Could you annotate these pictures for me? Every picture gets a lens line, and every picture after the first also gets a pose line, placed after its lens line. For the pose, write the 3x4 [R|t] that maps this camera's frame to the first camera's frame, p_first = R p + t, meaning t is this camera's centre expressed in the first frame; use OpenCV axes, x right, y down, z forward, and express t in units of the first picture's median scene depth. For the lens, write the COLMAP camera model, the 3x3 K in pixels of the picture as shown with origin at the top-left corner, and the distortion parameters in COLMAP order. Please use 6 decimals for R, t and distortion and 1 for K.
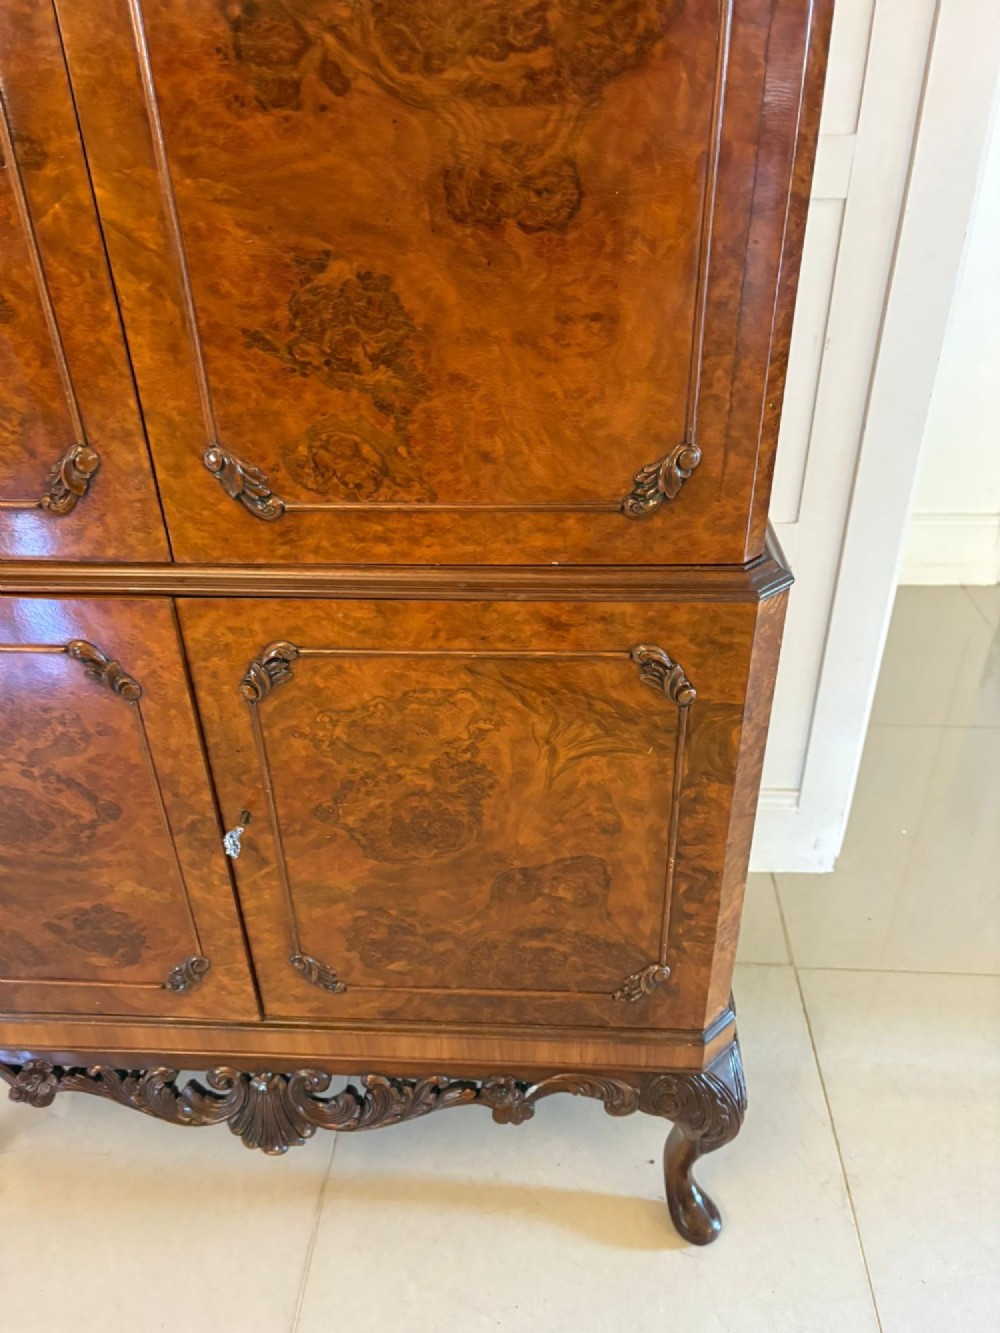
lens RADIAL K [[1025.0, 0, 496.2], [0, 1025.0, 672.2], [0, 0, 1]] dist [0.045266, -0.047558]
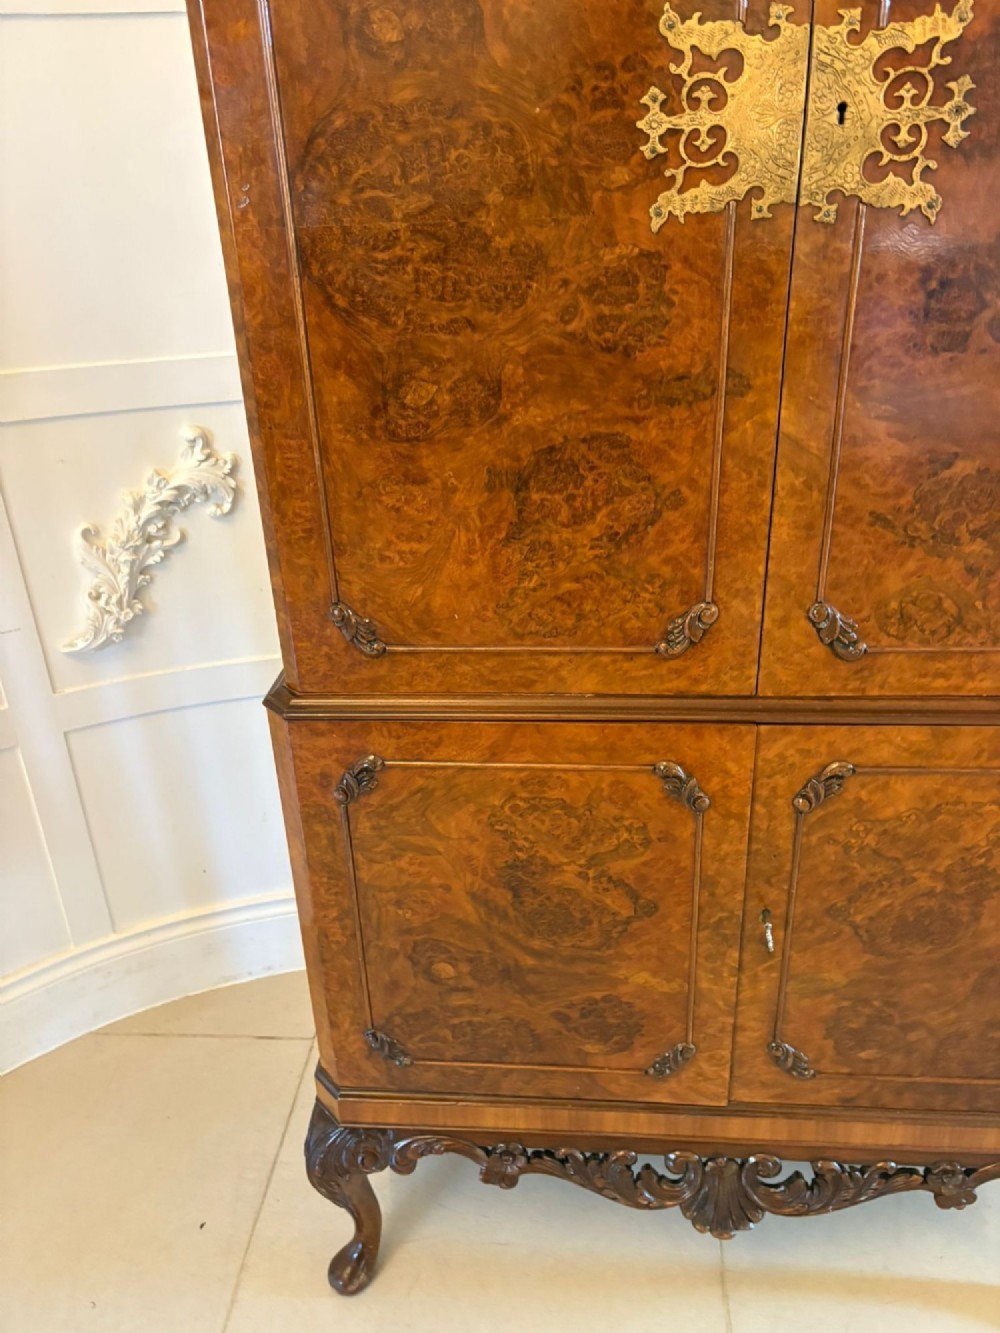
lens RADIAL K [[1021.4, 0, 498.0], [0, 1021.4, 666.8], [0, 0, 1]] dist [0.043514, -0.055997]
pose [[0.999554, -0.006211, -0.029198, -0.561283], [0.002845, 0.993484, -0.113936, -0.004668], [0.029715, 0.113802, 0.993059, -0.193616]]
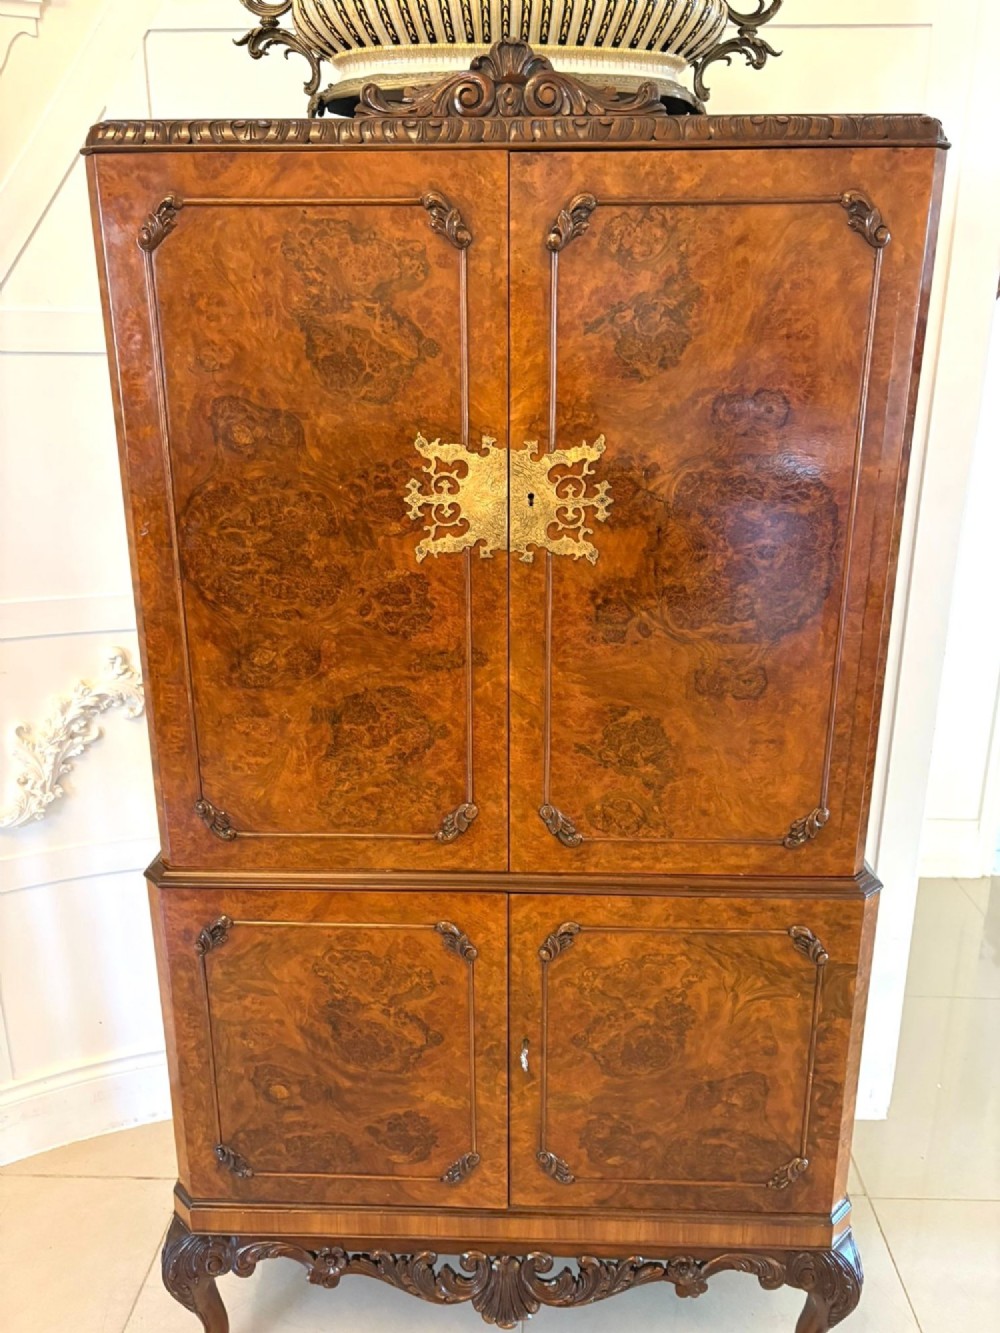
lens RADIAL K [[1014.3, 0, 504.6], [0, 1014.3, 673.1], [0, 0, 1]] dist [0.041927, -0.047710]
pose [[0.999448, 0.011686, 0.031089, -0.362304], [-0.002906, 0.963232, -0.268654, 0.023003], [-0.033086, 0.268415, 0.962735, -0.632923]]
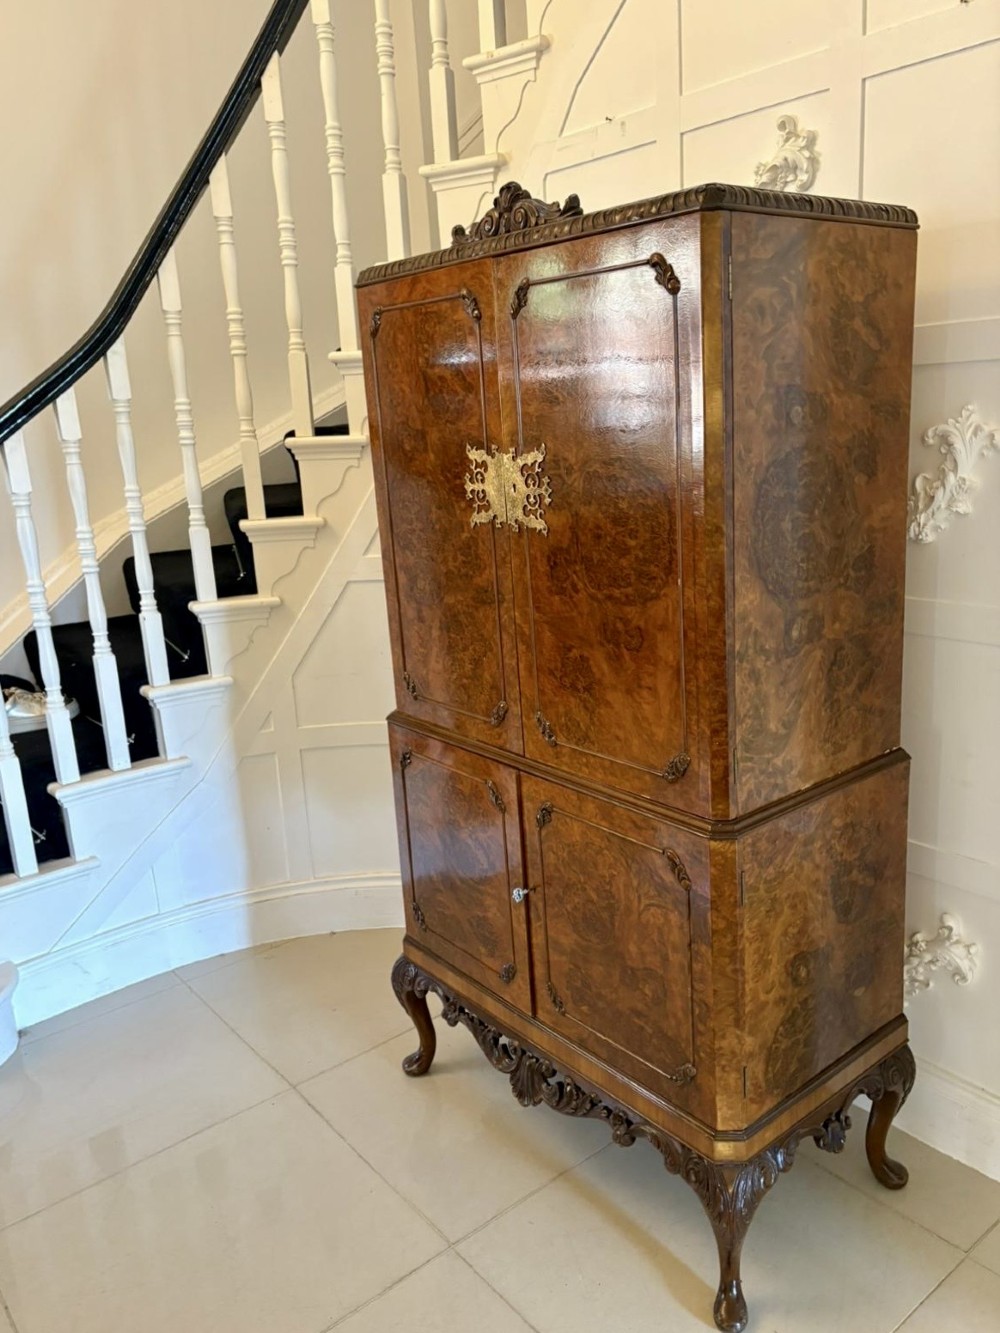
lens RADIAL K [[1037.6, 0, 564.9], [0, 1037.6, 668.9], [0, 0, 1]] dist [0.063858, -0.079560]
pose [[0.696479, 0.163329, -0.698742, 1.298730], [-0.354682, 0.924843, -0.137354, -0.000761], [0.623793, 0.343495, 0.702064, -0.621739]]
